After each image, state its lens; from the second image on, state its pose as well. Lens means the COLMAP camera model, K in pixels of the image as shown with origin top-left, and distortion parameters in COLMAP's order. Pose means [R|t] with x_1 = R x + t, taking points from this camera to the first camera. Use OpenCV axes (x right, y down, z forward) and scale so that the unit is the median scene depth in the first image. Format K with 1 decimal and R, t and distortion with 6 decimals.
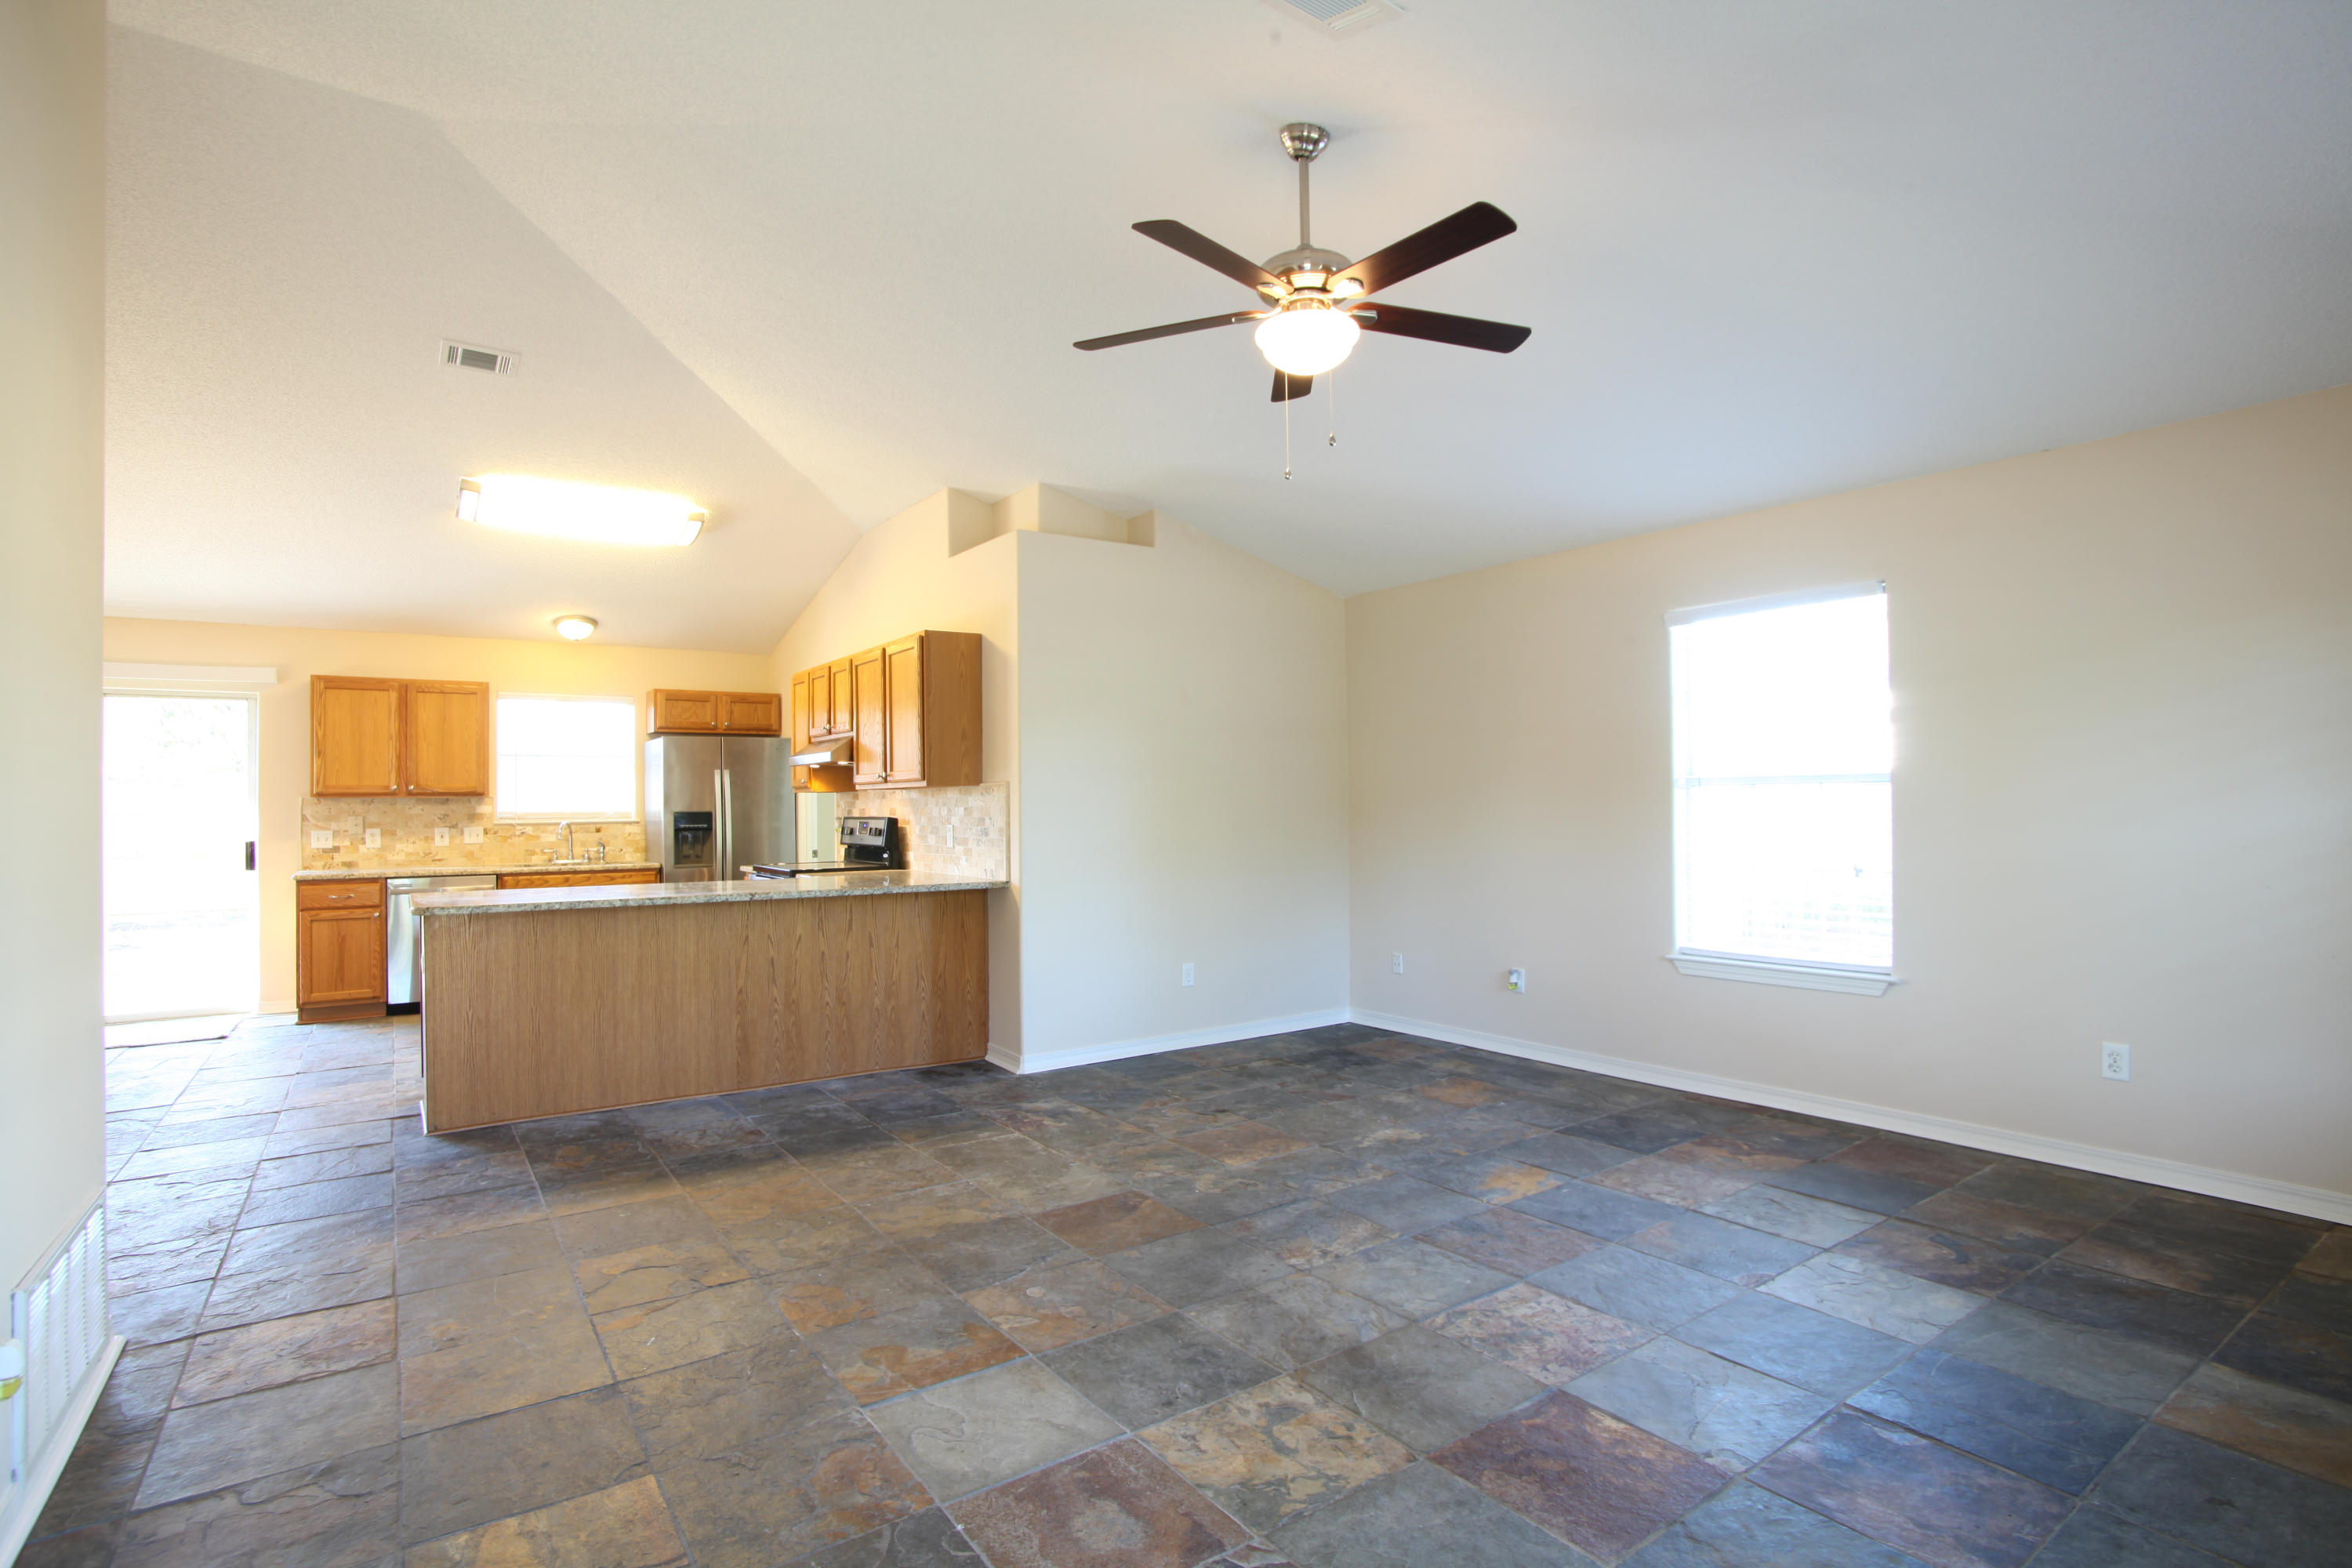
lens RADIAL K [[1154.2, 0, 1164.9], [0, 1154.2, 786.3], [0, 0, 1]] dist [-0.079834, 0.033434]
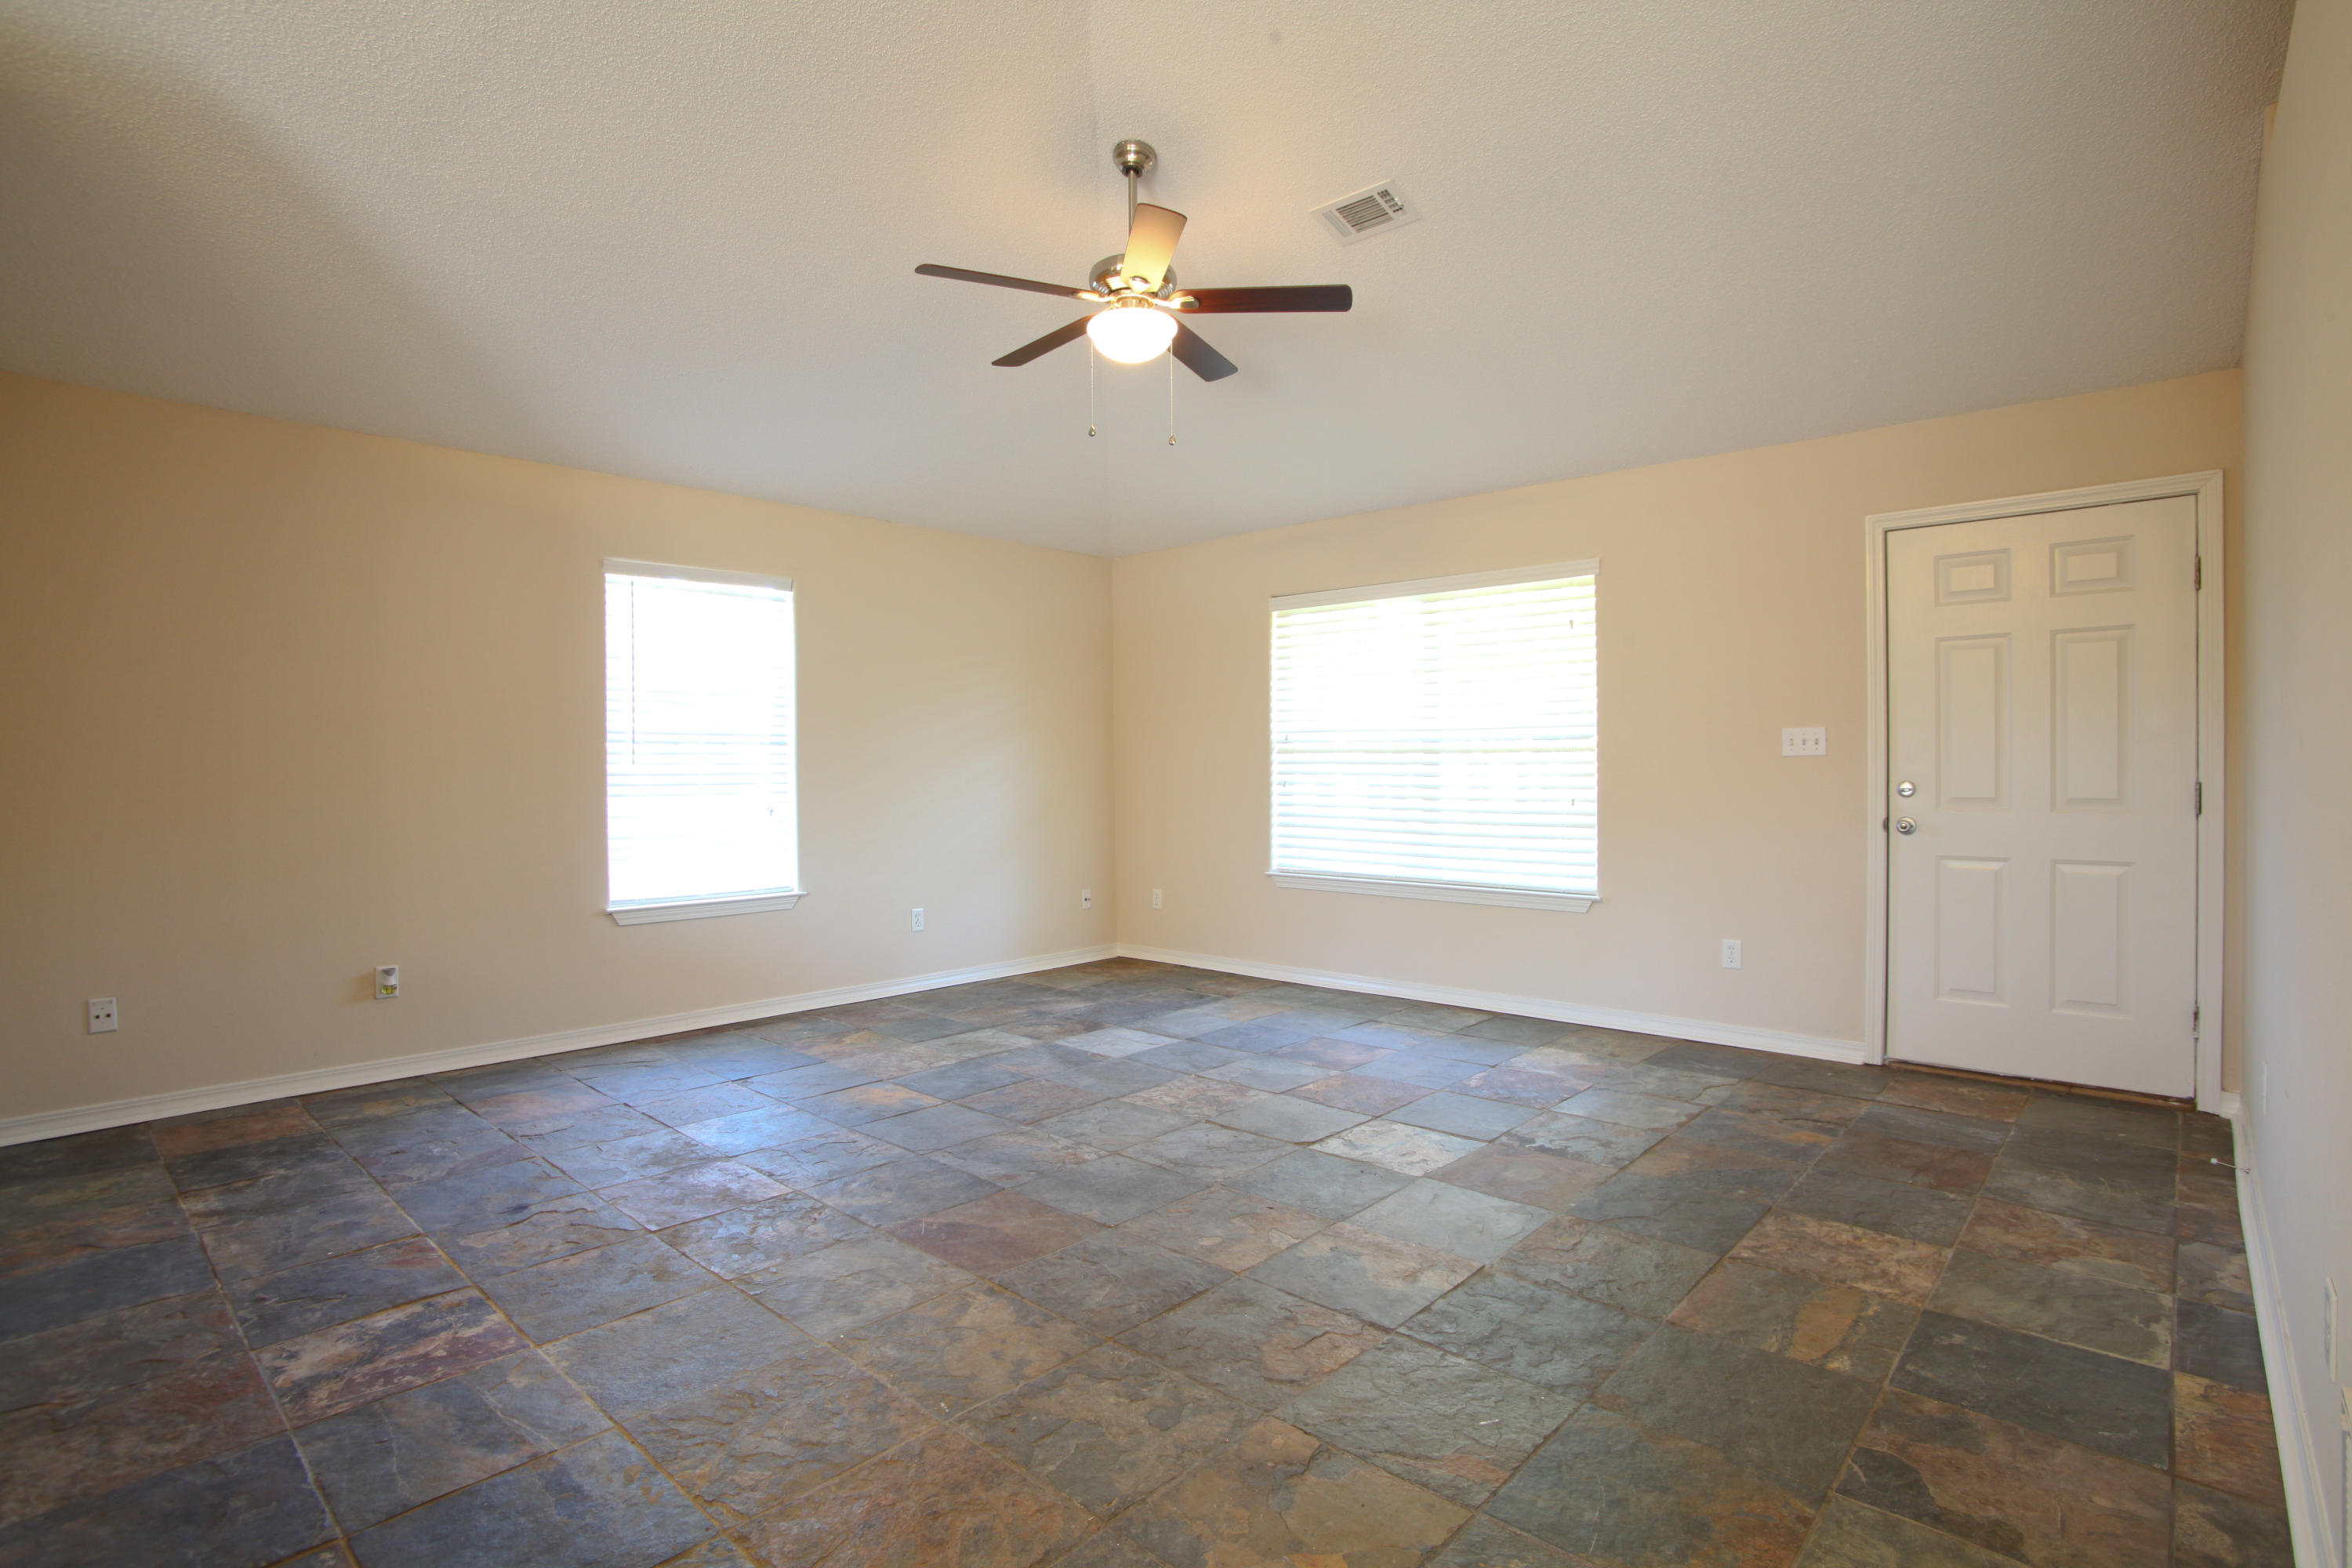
lens RADIAL K [[1154.2, 0, 1175.2], [0, 1154.2, 778.7], [0, 0, 1]] dist [-0.079834, 0.033434]
pose [[-0.221539, 0.004517, 0.975141, -0.715719], [-0.006276, 0.999962, -0.006058, 0.045338], [-0.975131, -0.007462, -0.221502, 0.858196]]
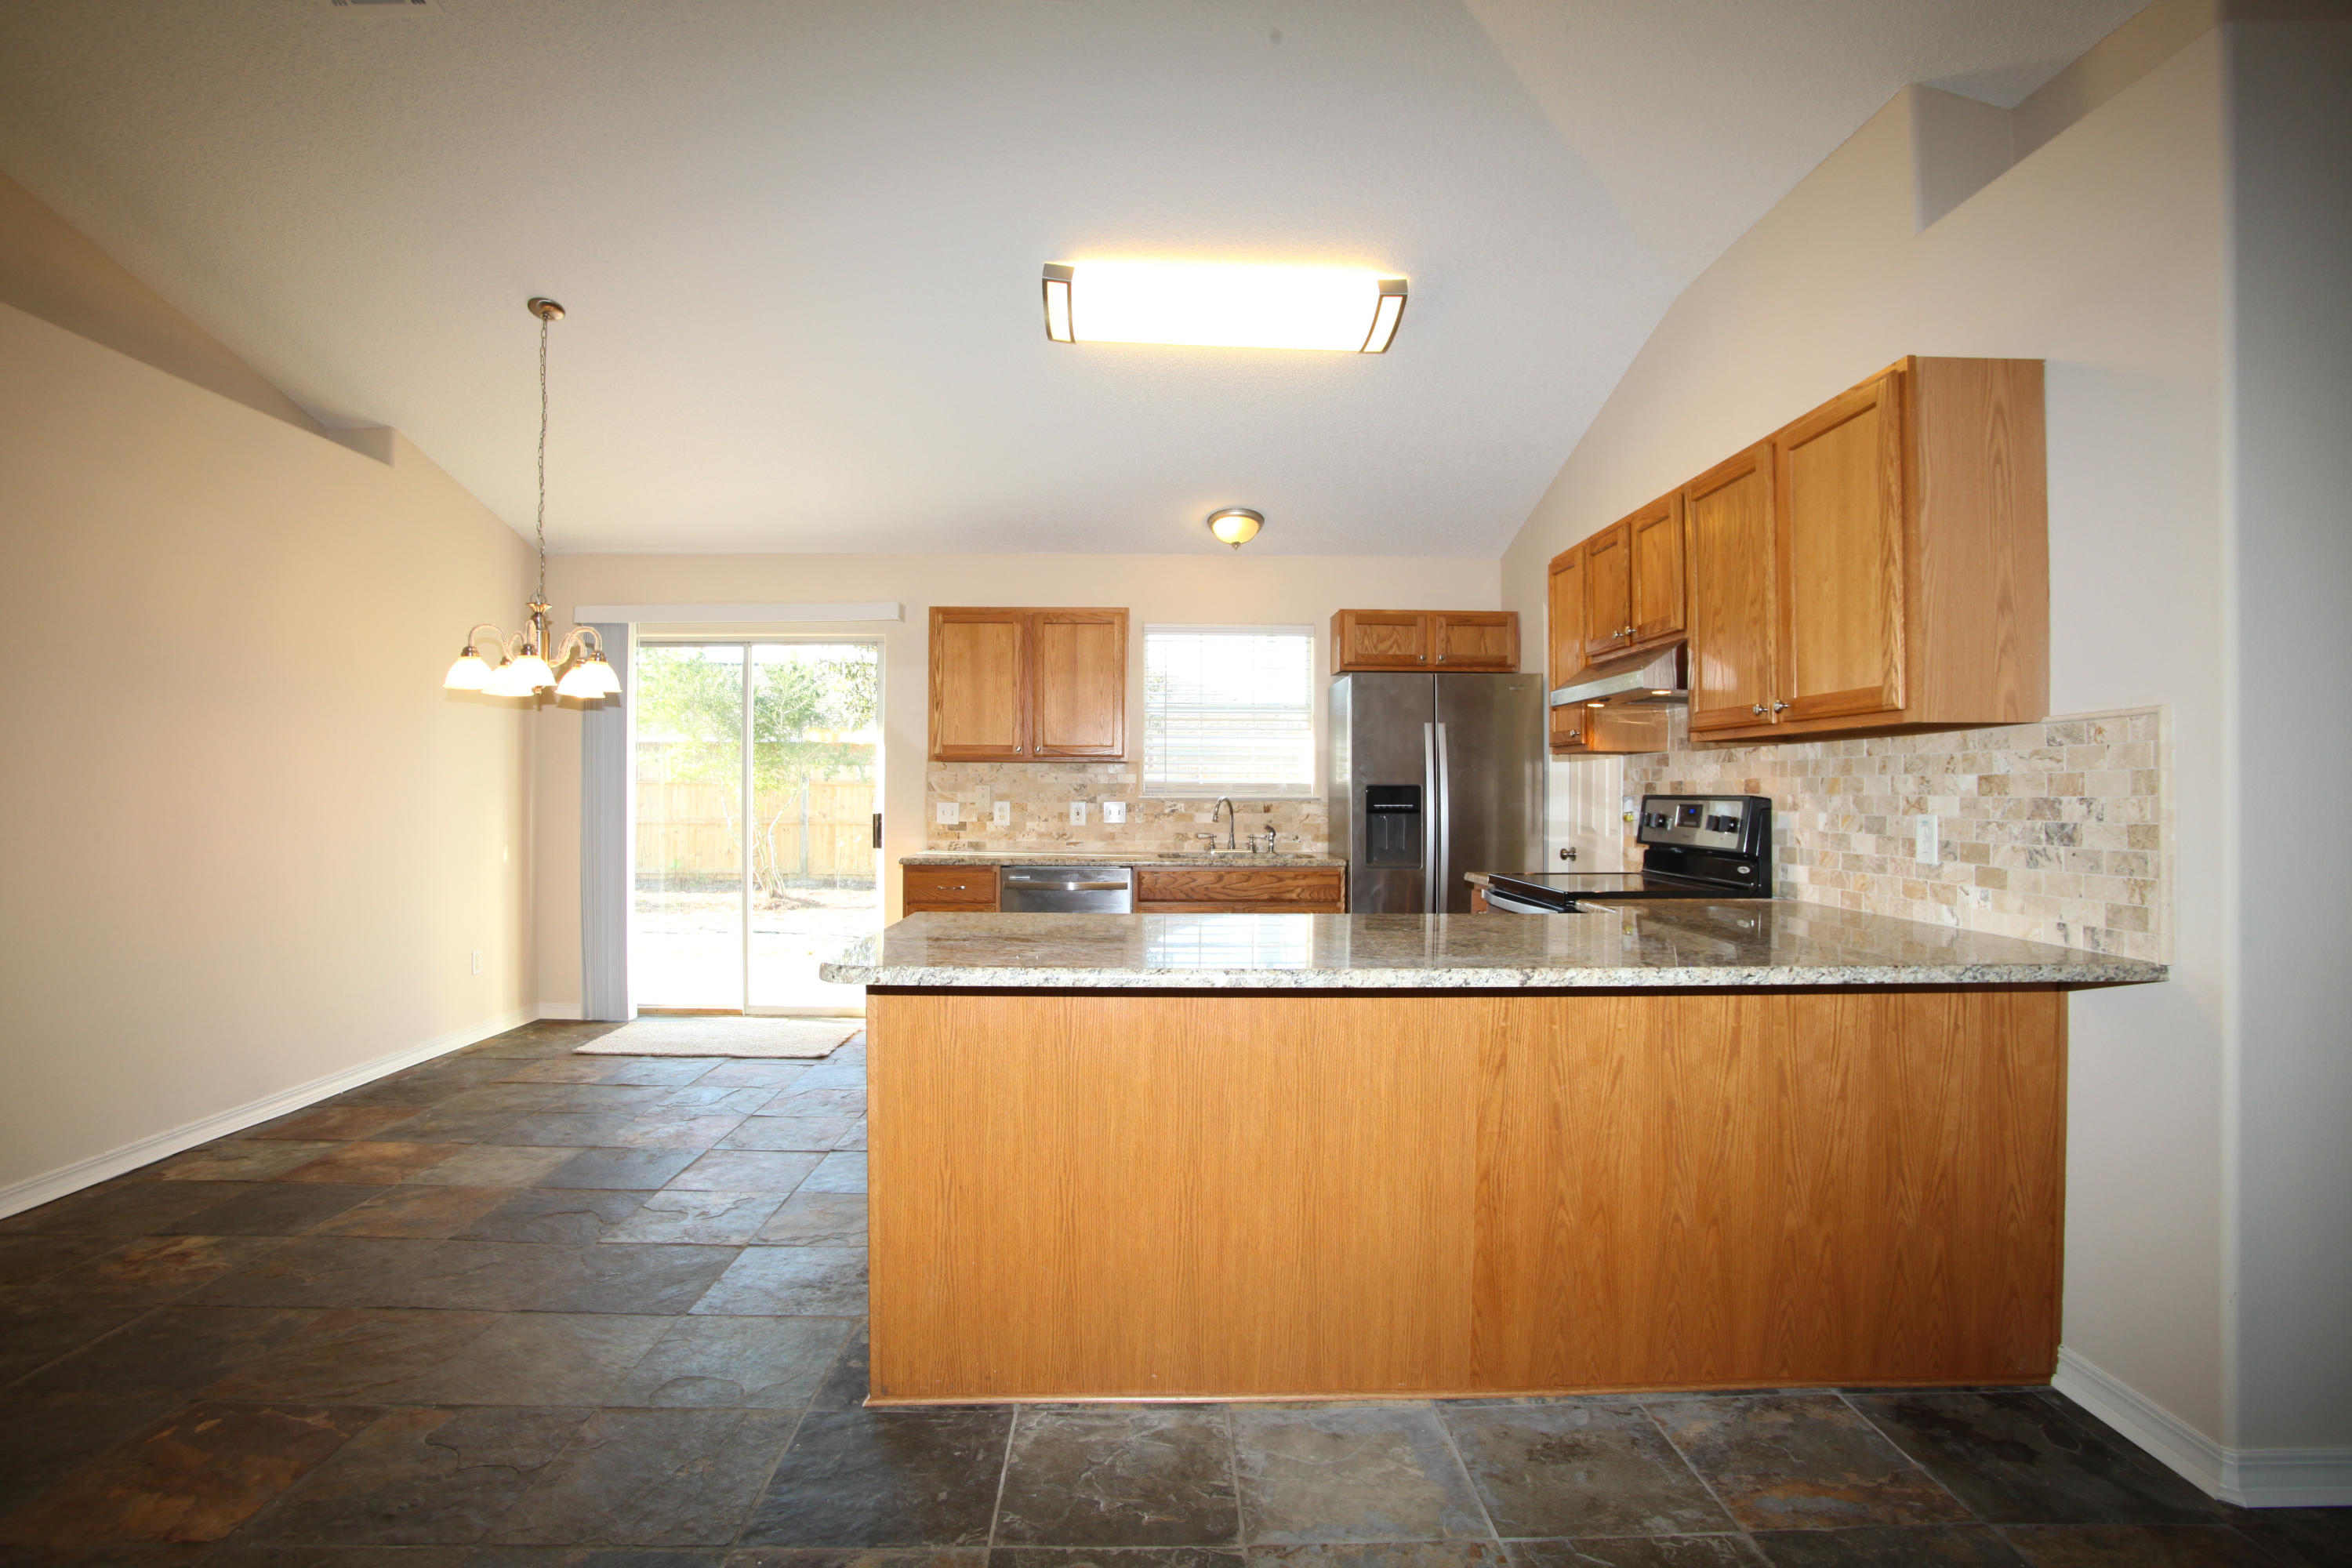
lens RADIAL K [[1154.2, 0, 1165.2], [0, 1154.2, 782.0], [0, 0, 1]] dist [-0.079834, 0.033434]
pose [[0.831392, 0.010387, -0.555589, -0.276939], [-0.004230, 0.999915, 0.012365, 0.024112], [0.555670, -0.007930, 0.831365, 0.673637]]
